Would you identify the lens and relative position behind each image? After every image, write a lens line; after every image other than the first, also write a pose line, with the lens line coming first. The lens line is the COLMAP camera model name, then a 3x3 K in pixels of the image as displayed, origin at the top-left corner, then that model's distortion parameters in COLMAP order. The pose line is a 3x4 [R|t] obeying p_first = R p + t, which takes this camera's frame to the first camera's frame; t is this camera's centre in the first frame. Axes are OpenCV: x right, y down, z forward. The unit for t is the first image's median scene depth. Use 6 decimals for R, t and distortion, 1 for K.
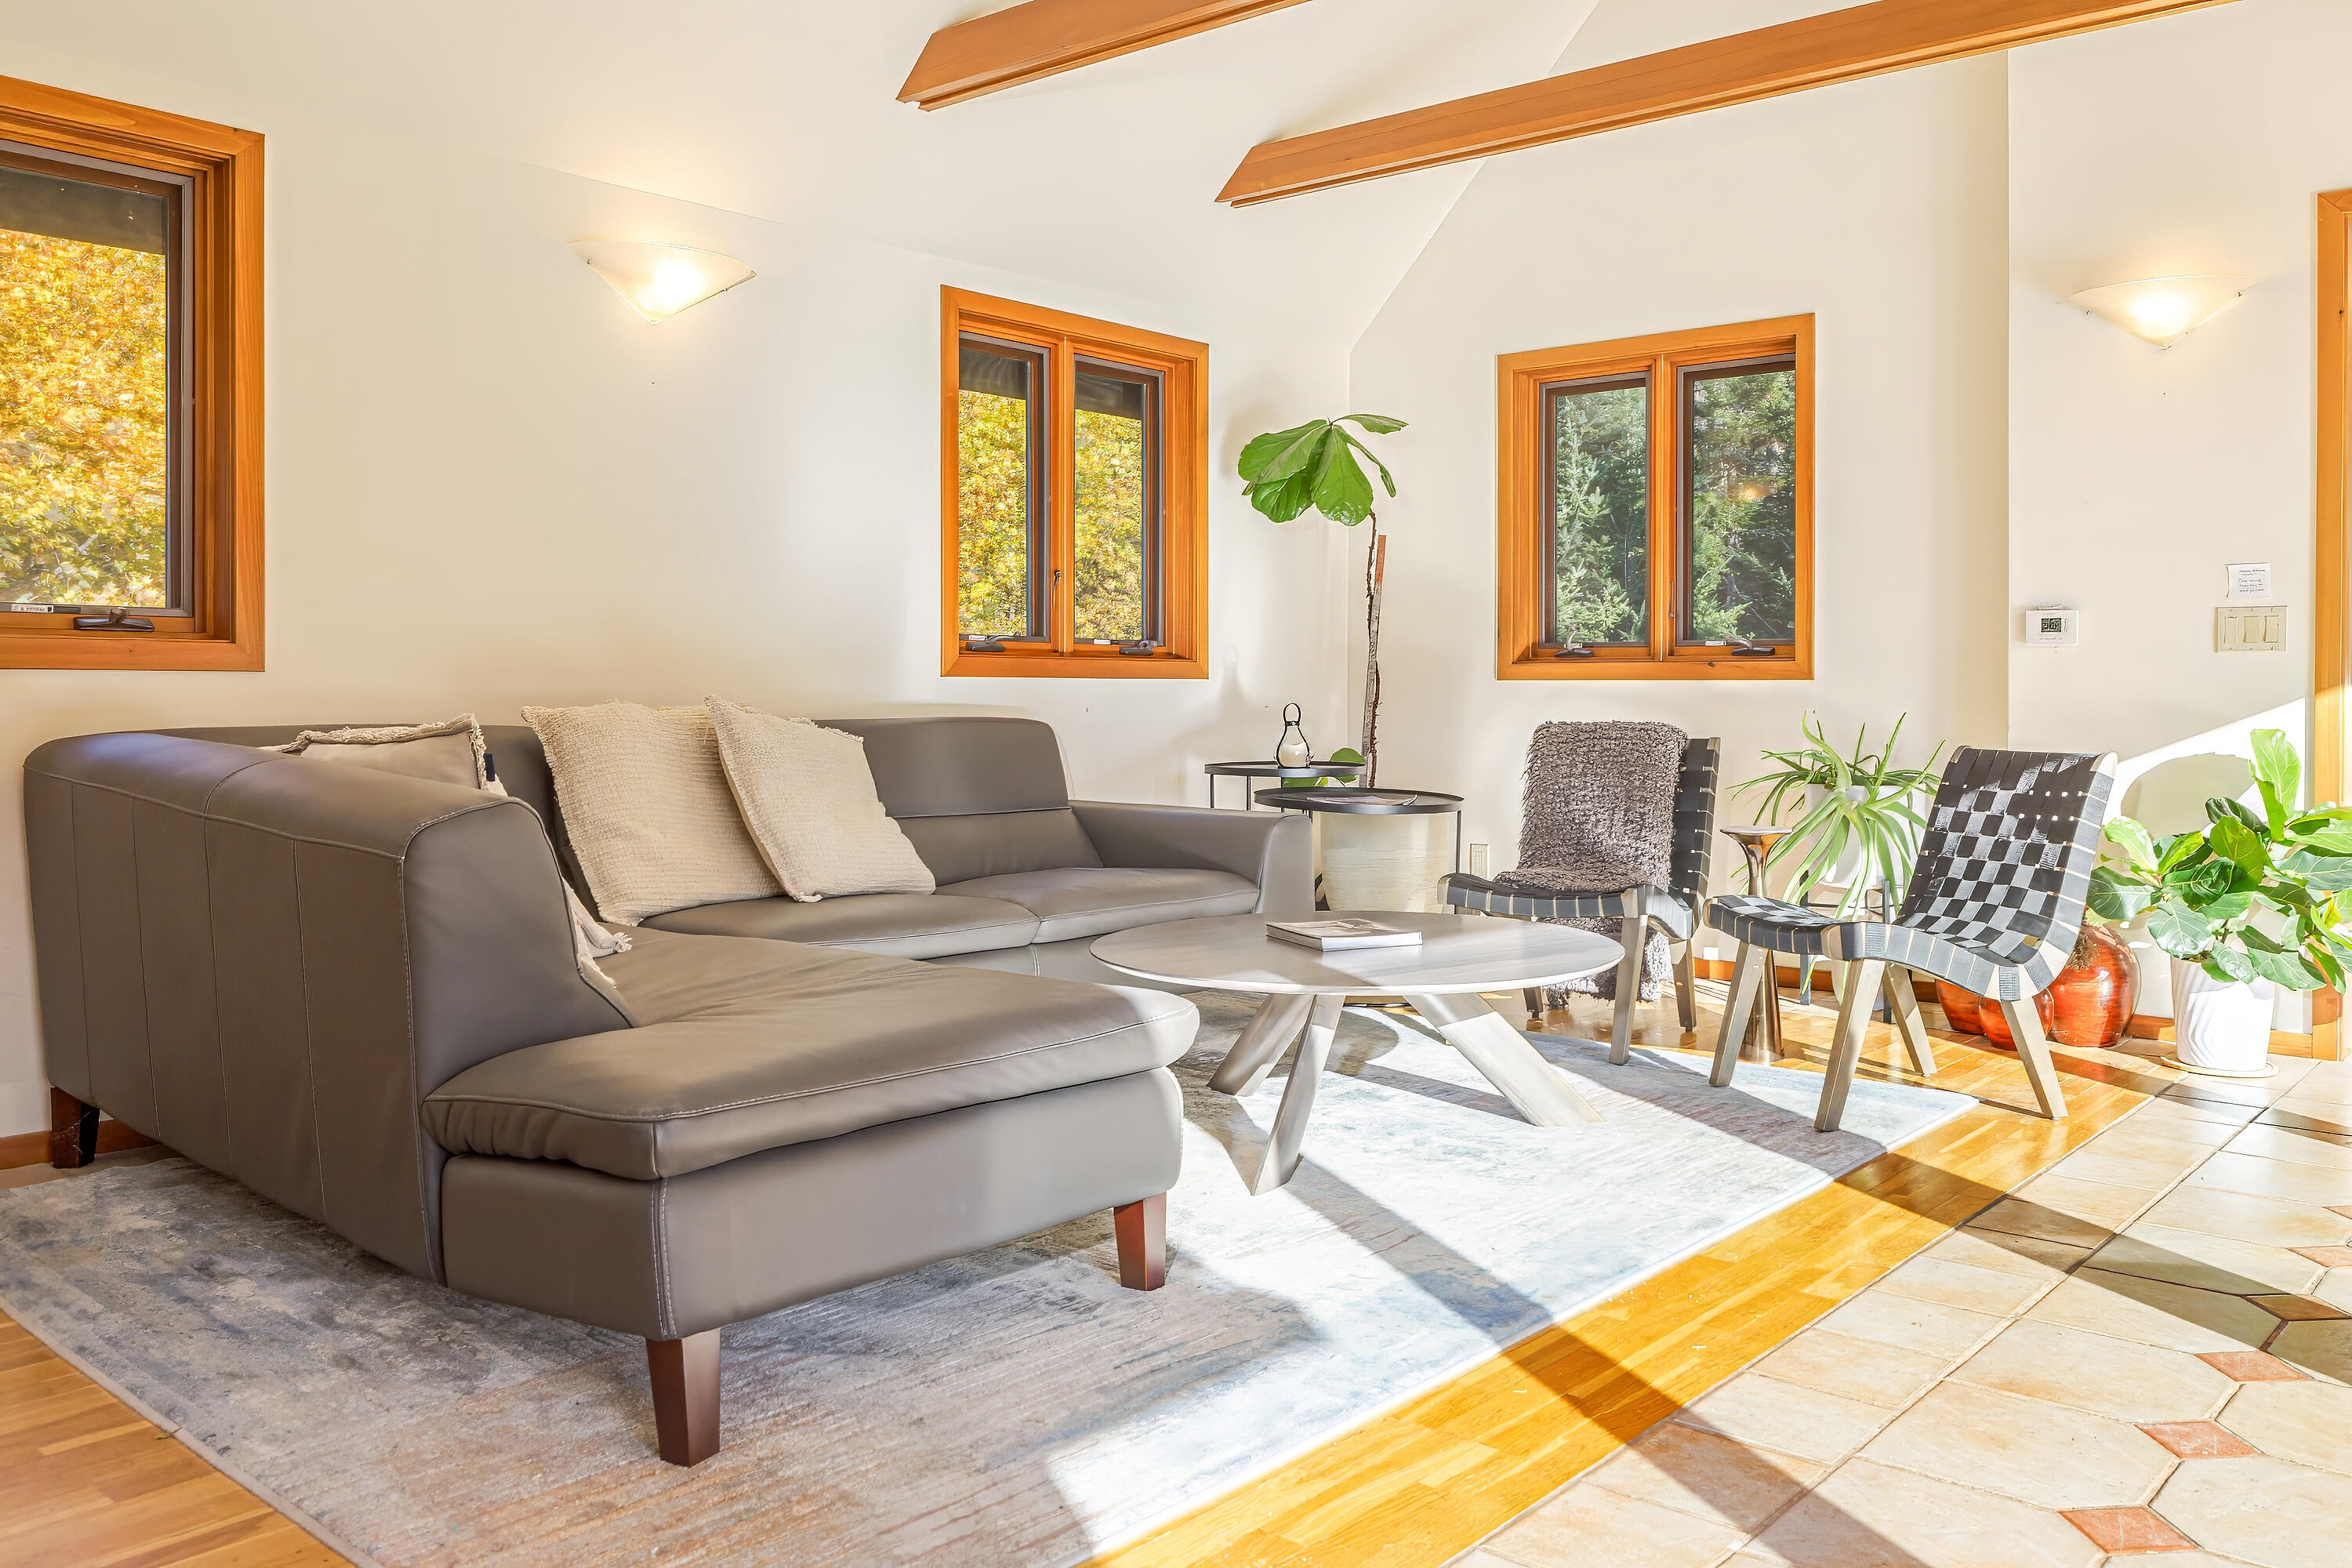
lens RADIAL K [[1872.3, 0, 1177.2], [0, 1872.3, 777.0], [0, 0, 1]] dist [-0.081535, -0.003179]
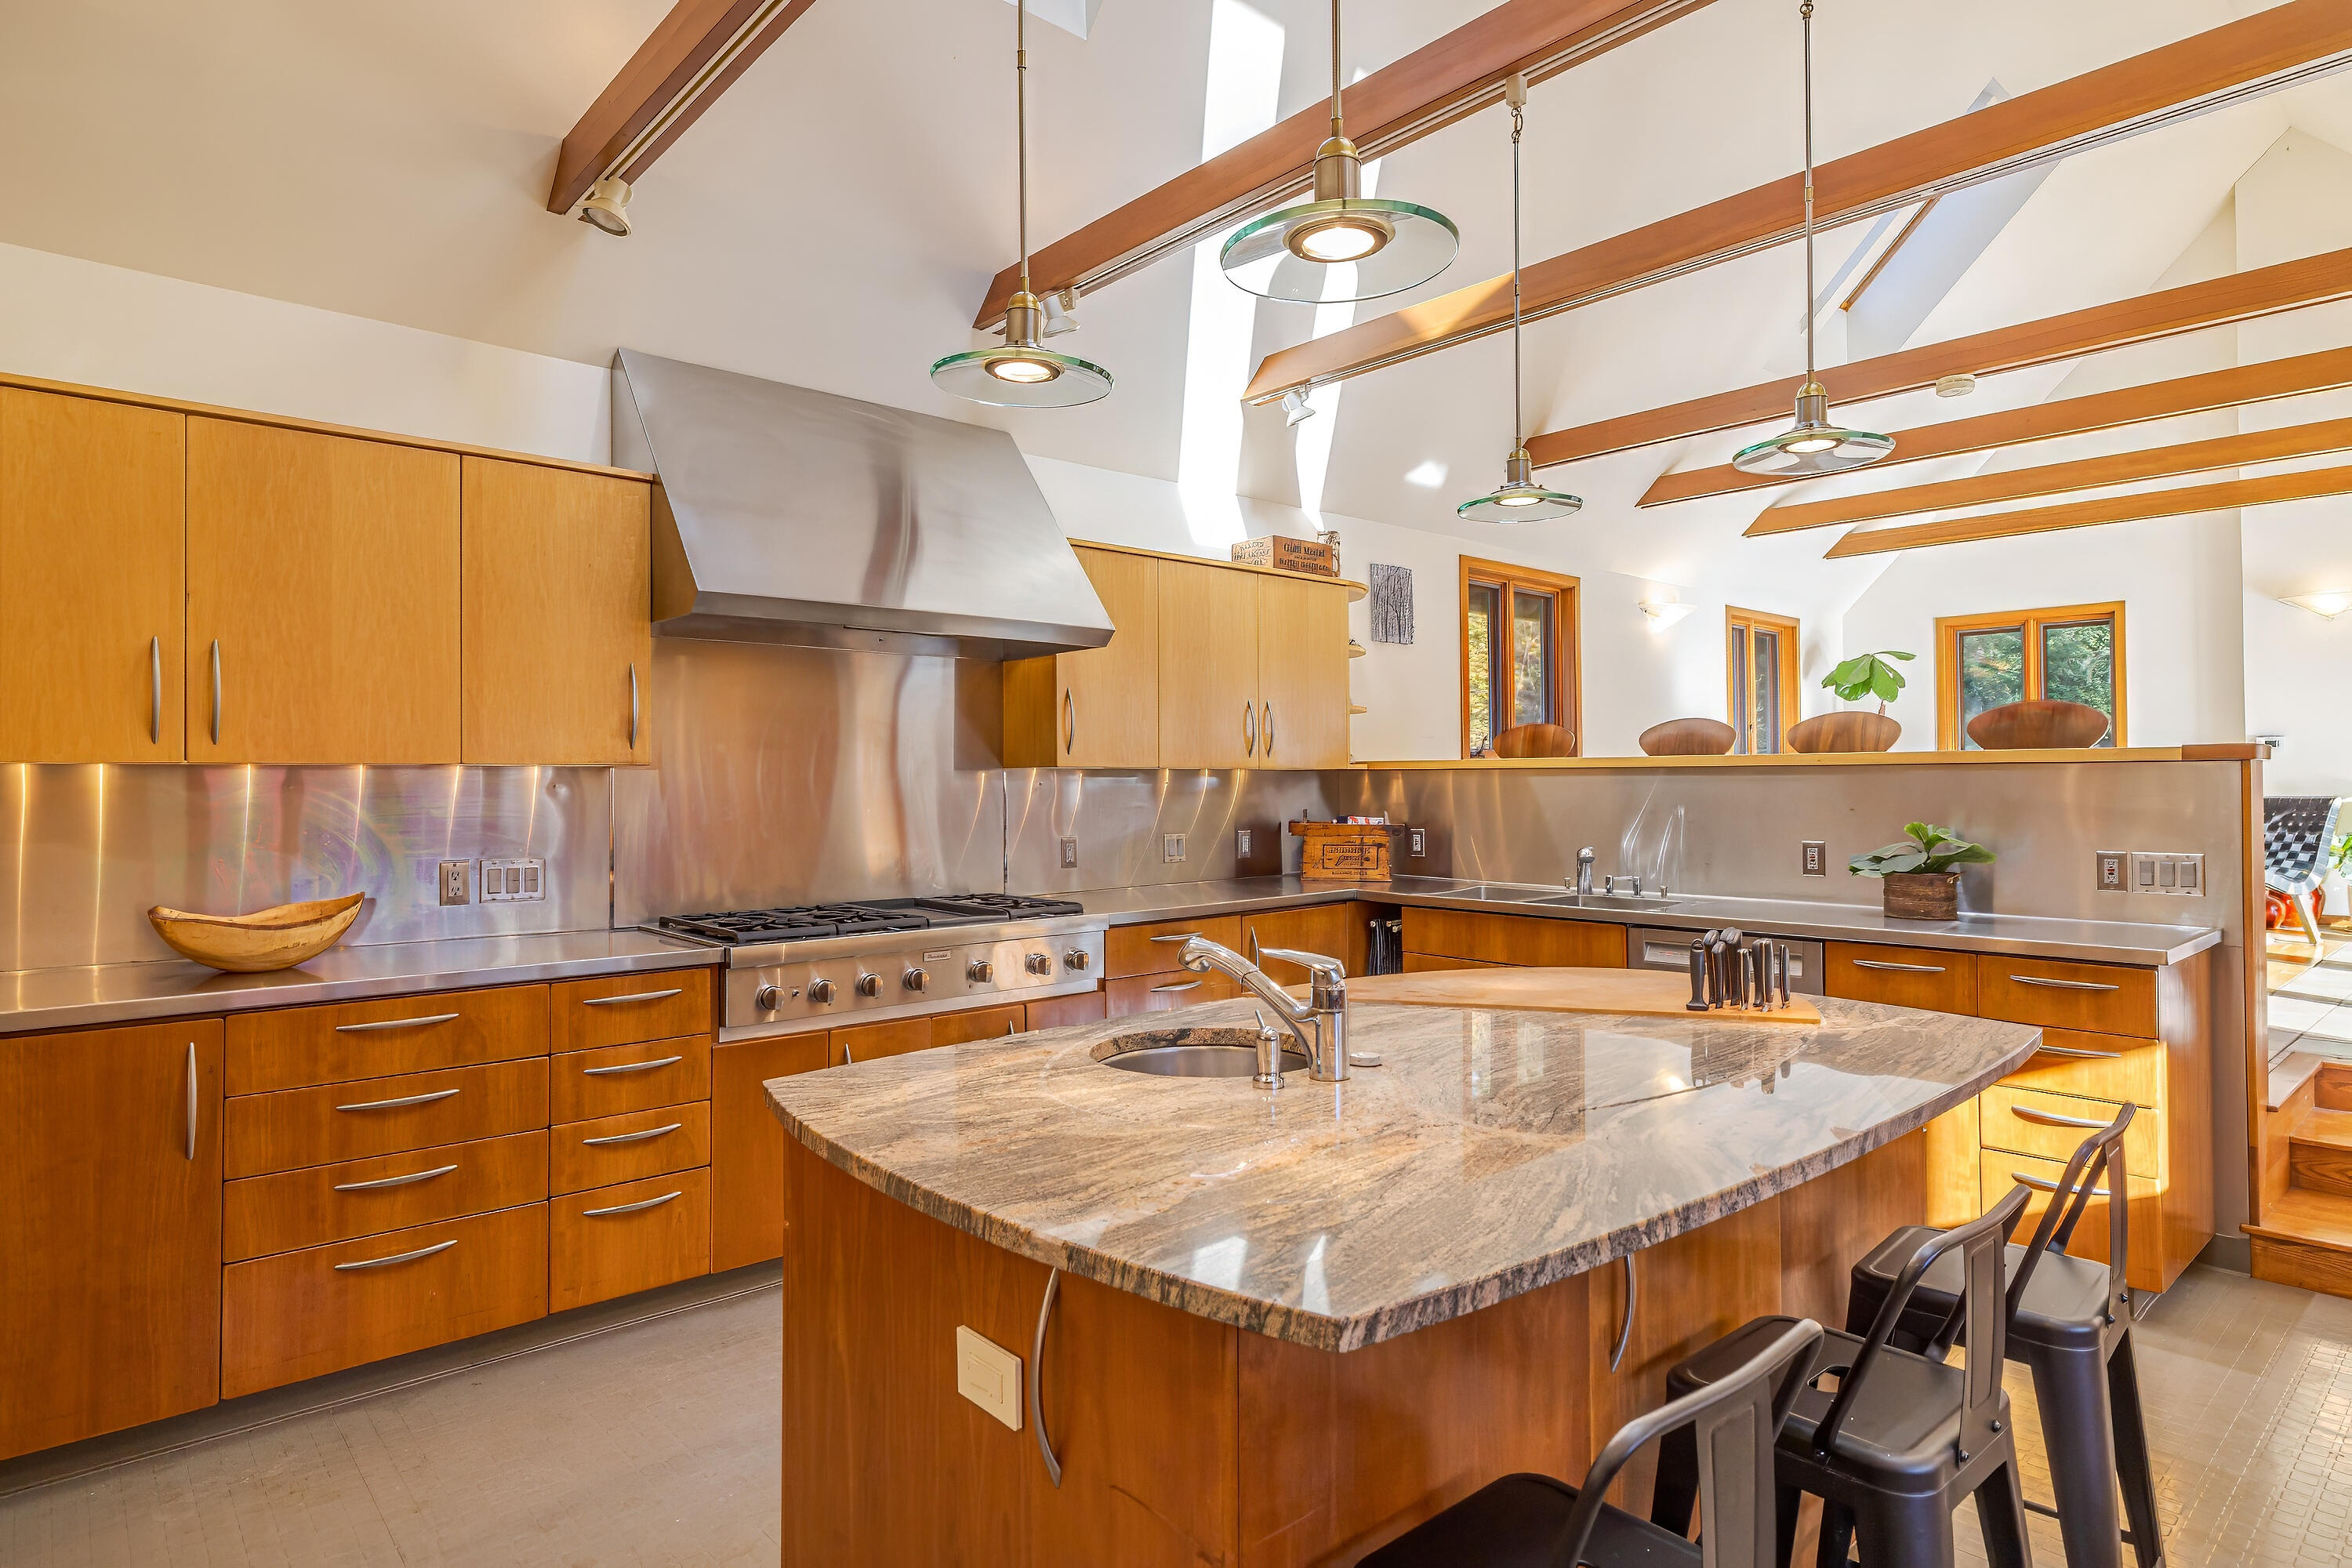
lens RADIAL K [[1278.6, 0, 1171.1], [0, 1278.6, 783.8], [0, 0, 1]] dist [-0.003075, 0.001632]
pose [[0.990602, -0.013322, -0.136124, -0.576743], [0.008095, 0.999211, -0.038880, 0.016497], [0.136535, 0.037412, 0.989929, -0.654814]]
